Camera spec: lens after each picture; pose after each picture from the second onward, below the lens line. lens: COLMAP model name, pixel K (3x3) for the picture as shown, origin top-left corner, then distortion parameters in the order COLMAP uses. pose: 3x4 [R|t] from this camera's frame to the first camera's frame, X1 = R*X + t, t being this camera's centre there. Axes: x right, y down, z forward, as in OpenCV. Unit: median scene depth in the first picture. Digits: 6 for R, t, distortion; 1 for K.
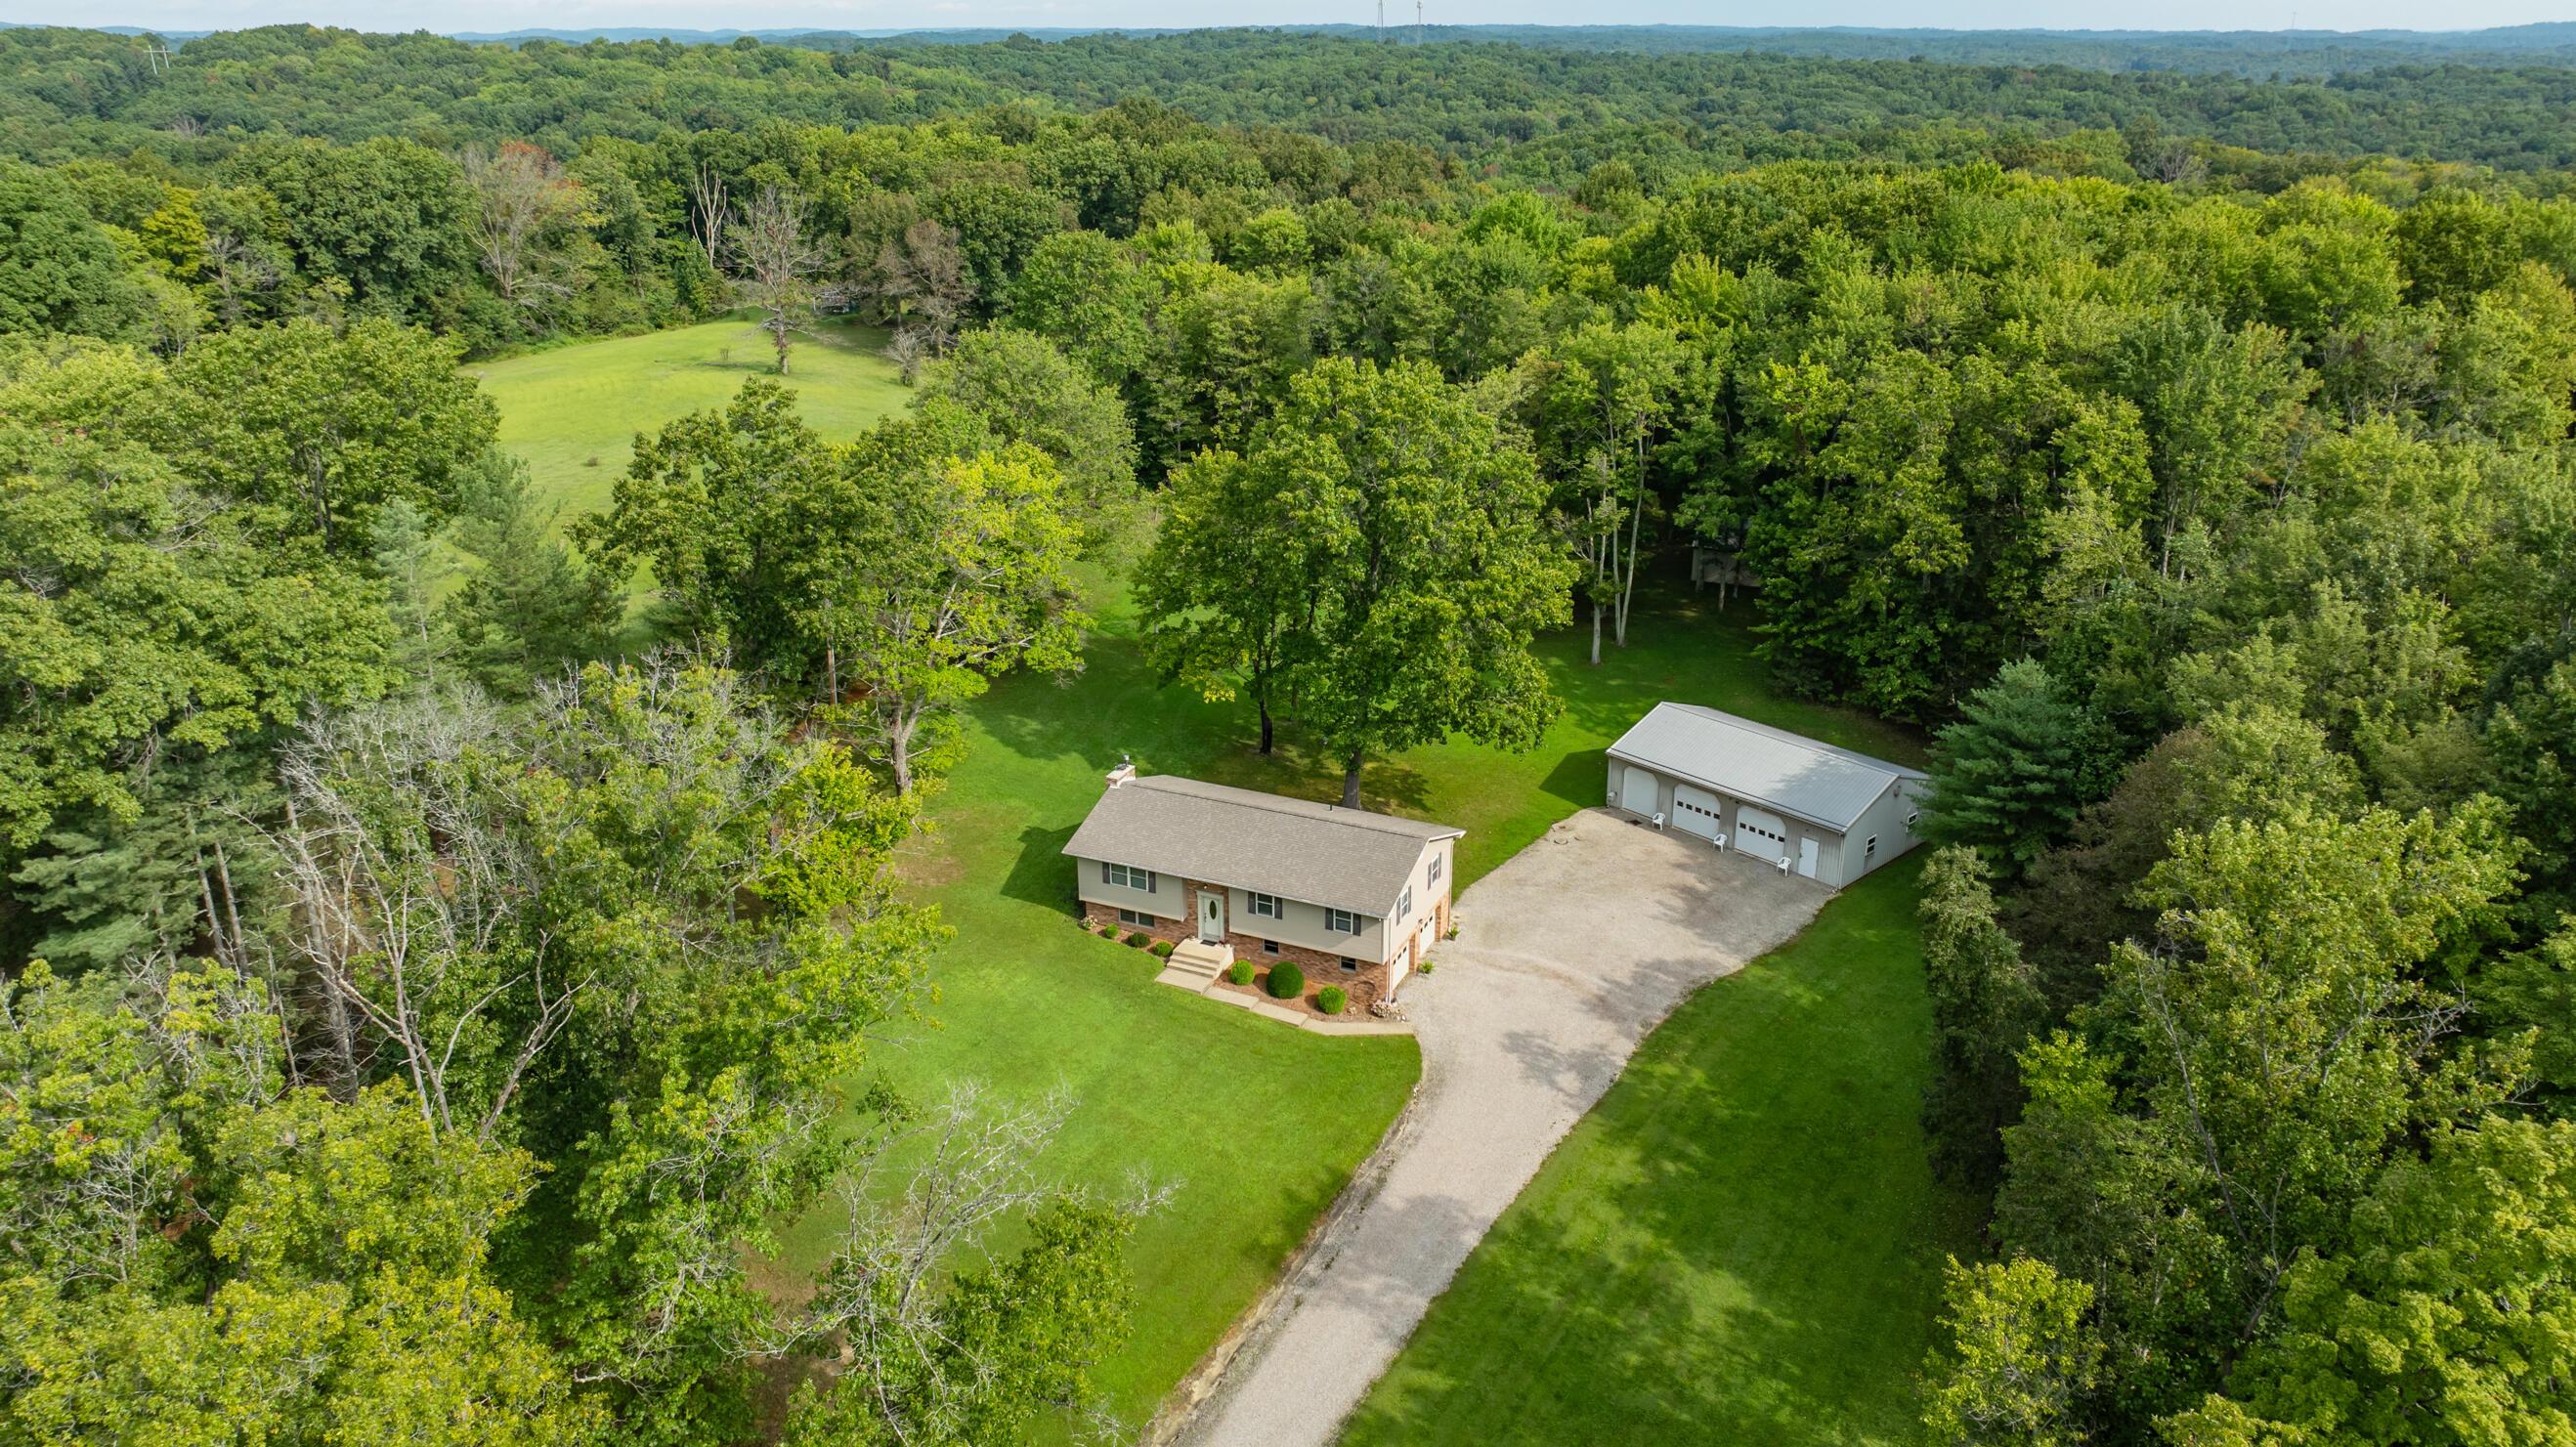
lens RADIAL K [[1771.7, 0, 1288.0], [0, 1771.7, 723.5], [0, 0, 1]] dist [-0.004220, -0.000690]
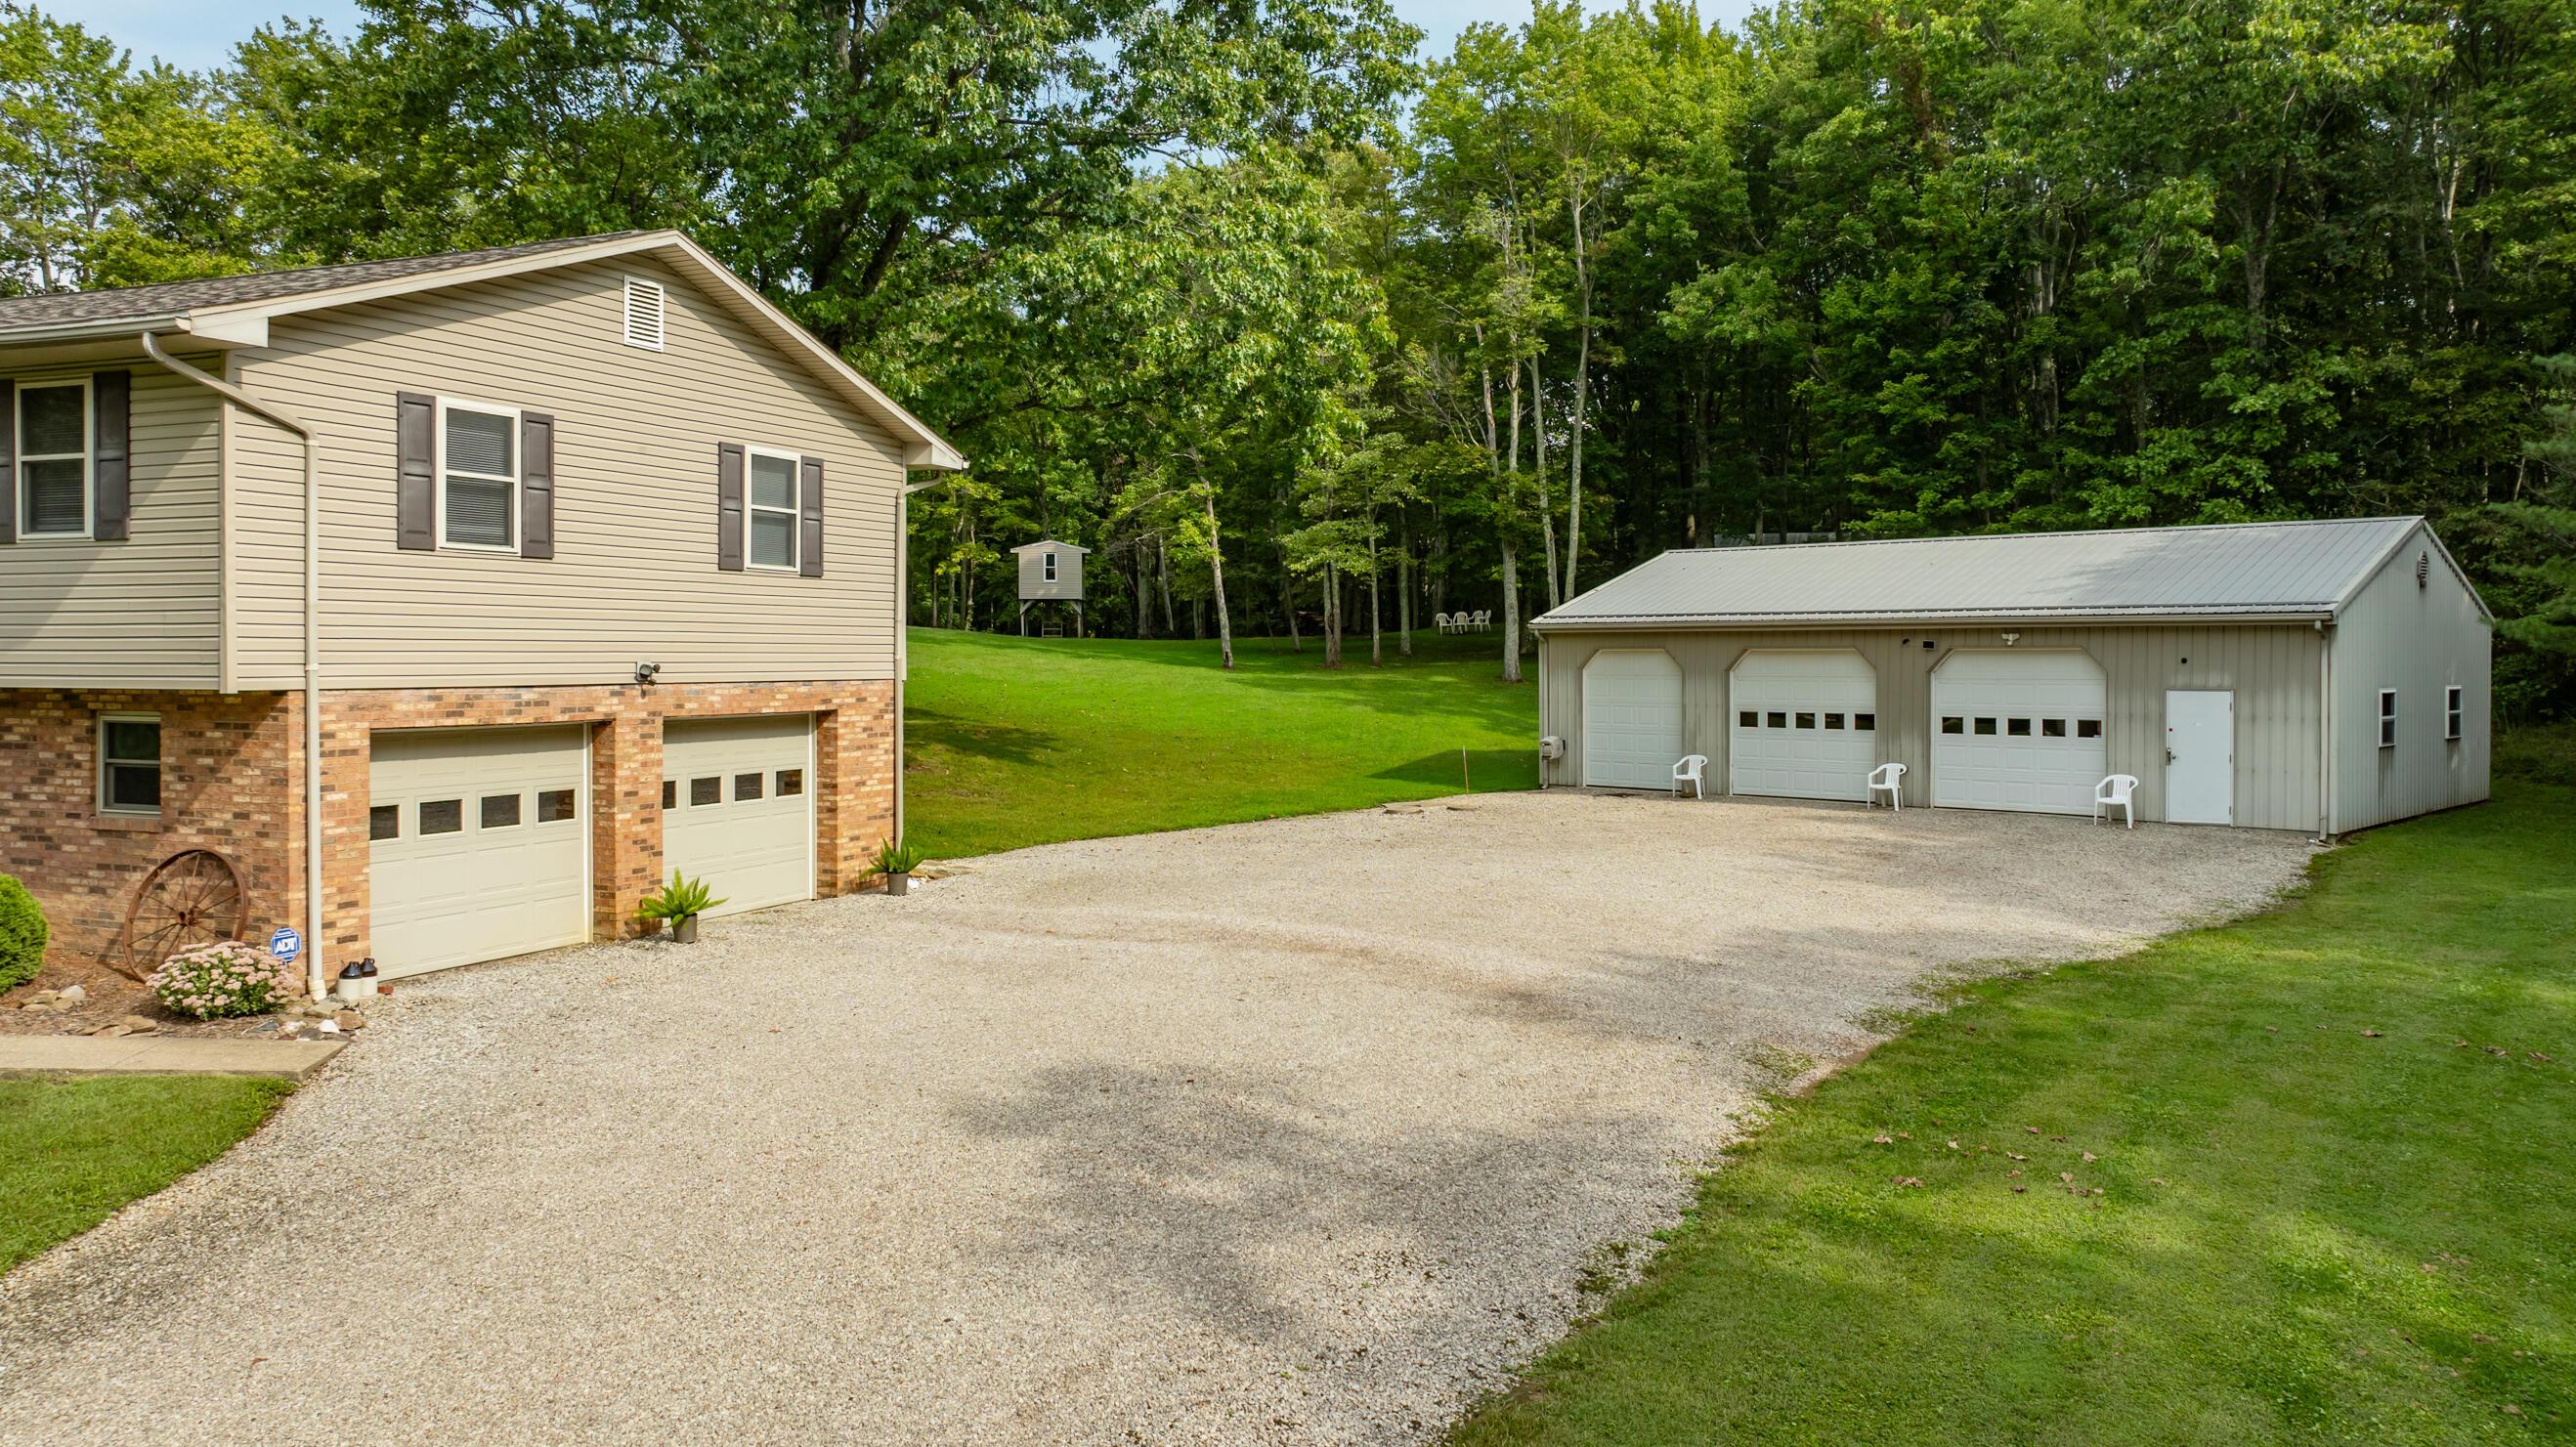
lens RADIAL K [[1756.6, 0, 1337.7], [0, 1756.6, 684.6], [0, 0, 1]] dist [0.001902, 0.002725]
pose [[0.998537, 0.007437, 0.053559, 0.144788], [0.012901, 0.929127, -0.369535, 0.192340], [-0.052511, 0.369685, 0.927672, 0.806018]]
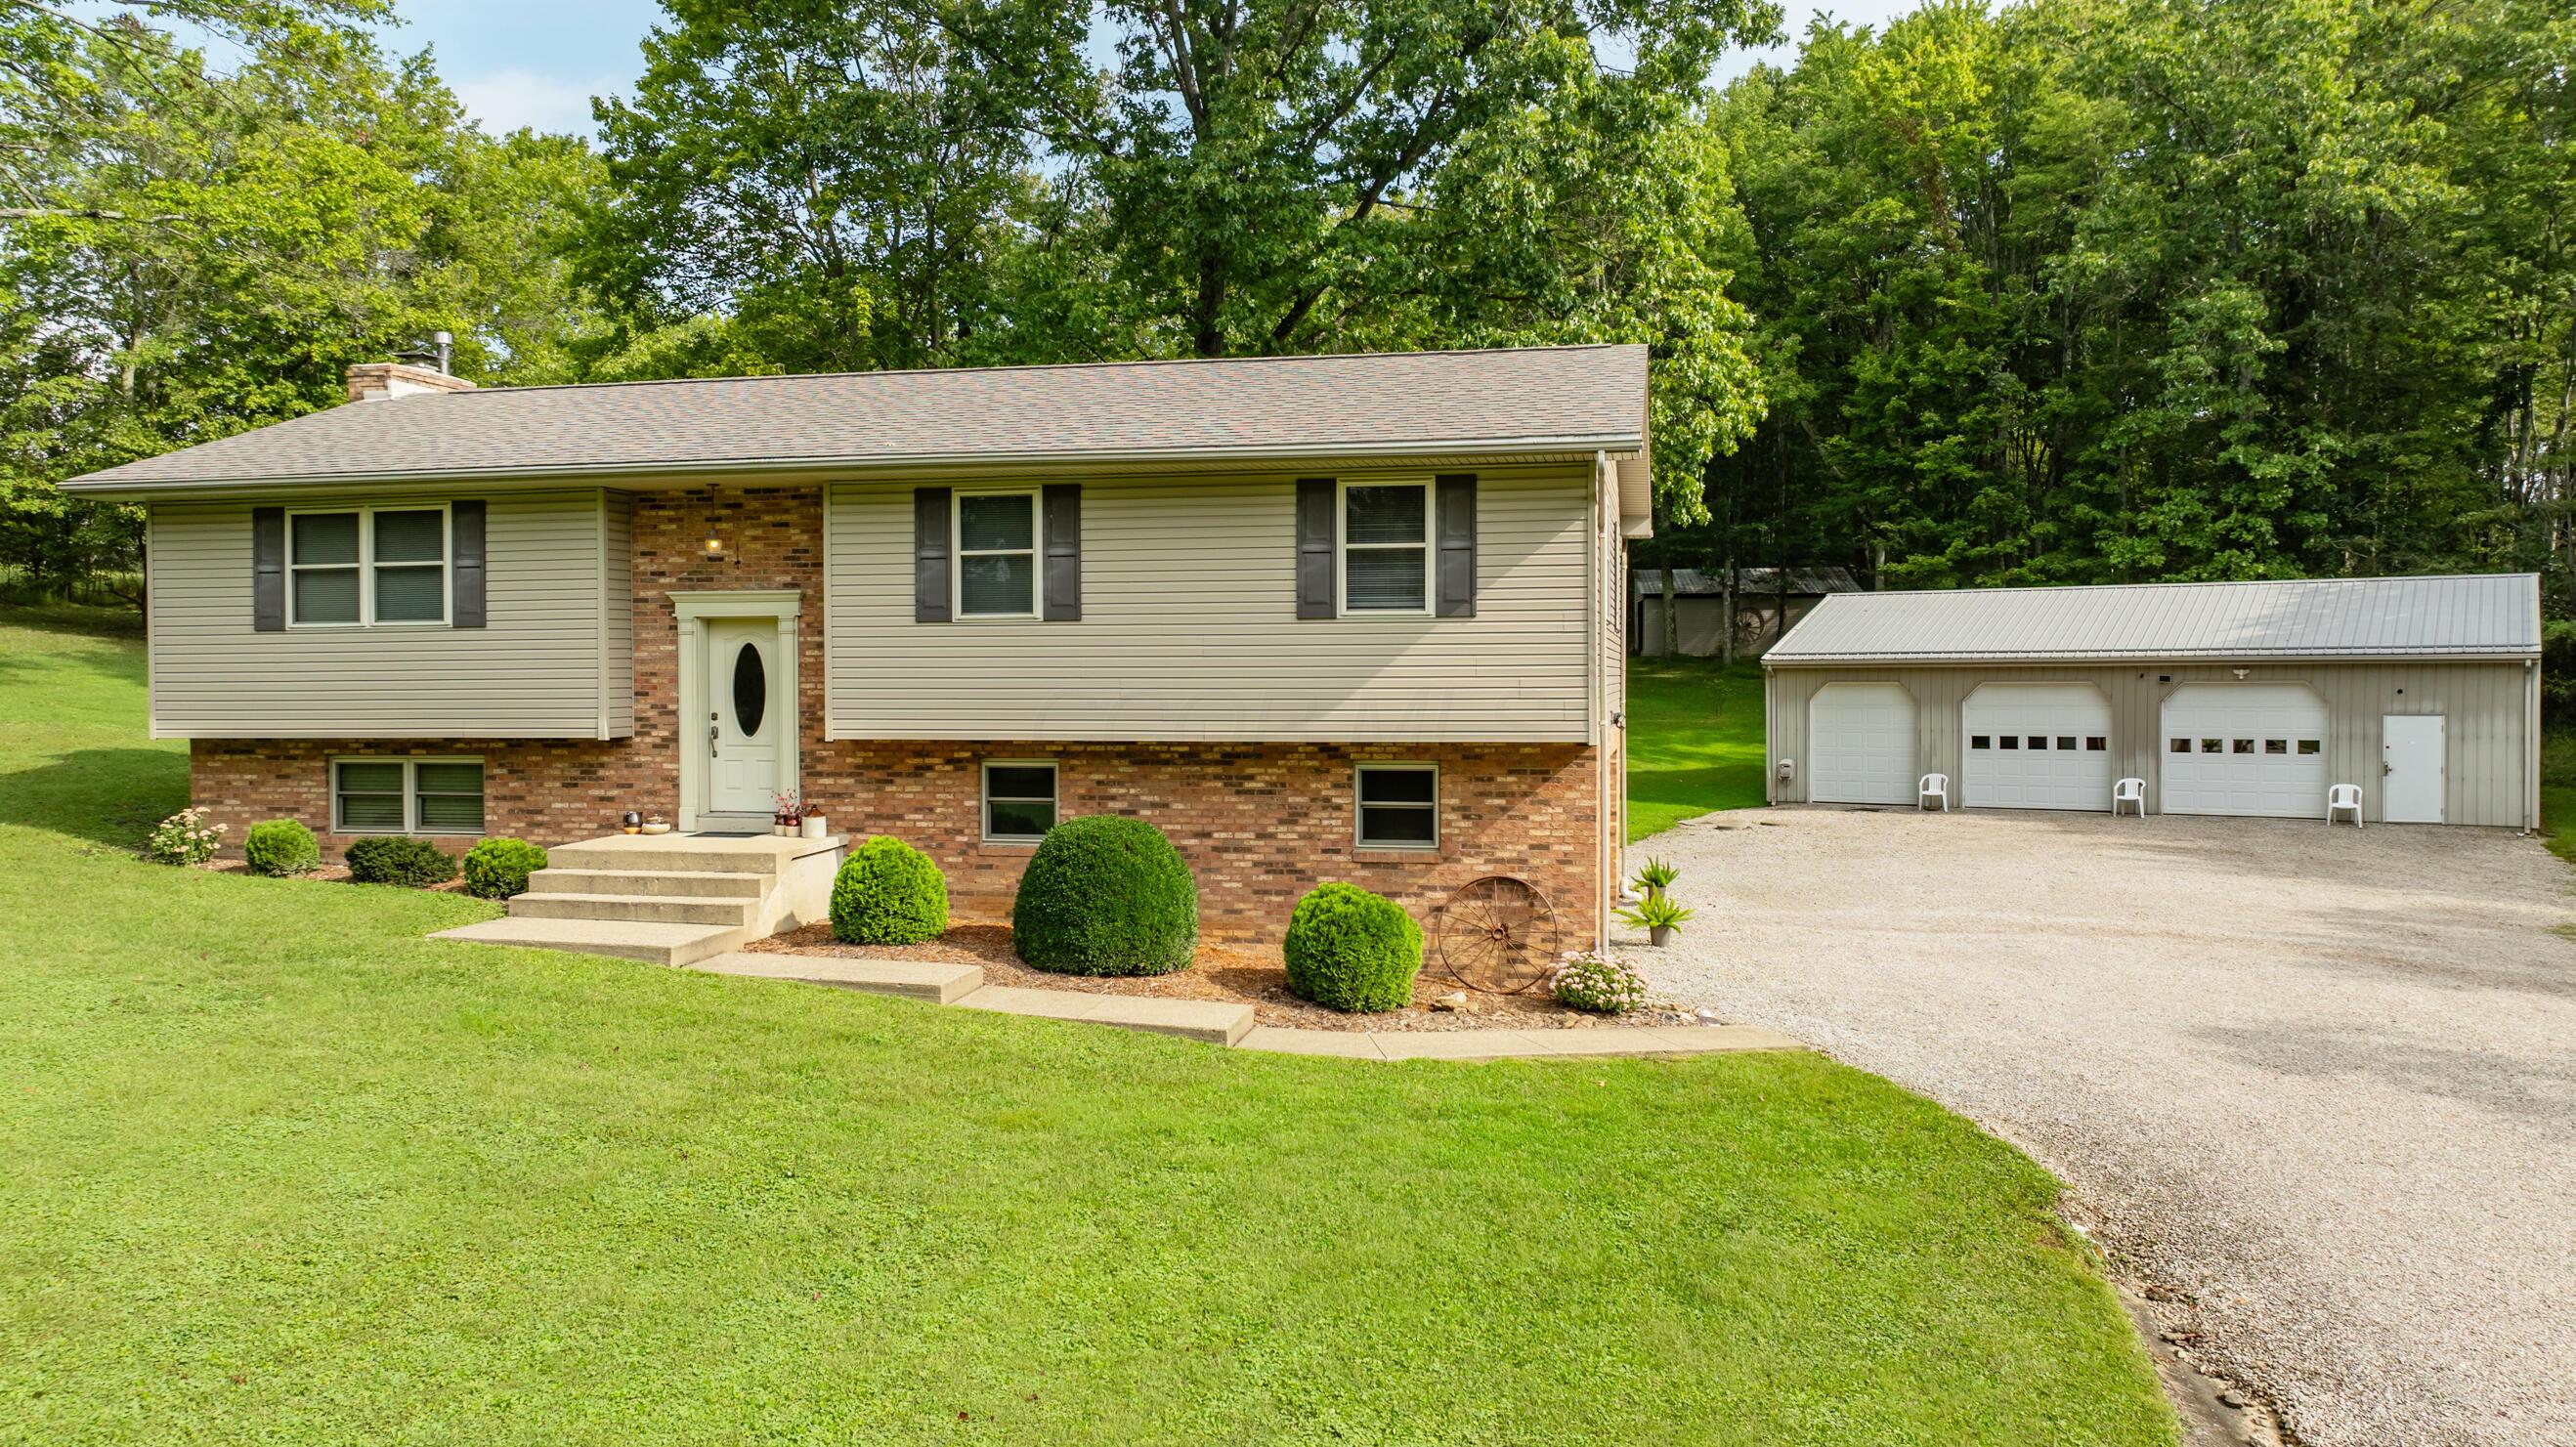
lens RADIAL K [[1771.7, 0, 1288.0], [0, 1771.7, 723.5], [0, 0, 1]] dist [-0.004220, -0.000690]
pose [[0.970431, -0.004304, 0.241340, -0.030311], [0.091083, 0.932455, -0.349616, 0.195587], [-0.223534, 0.361260, 0.905275, 0.789901]]
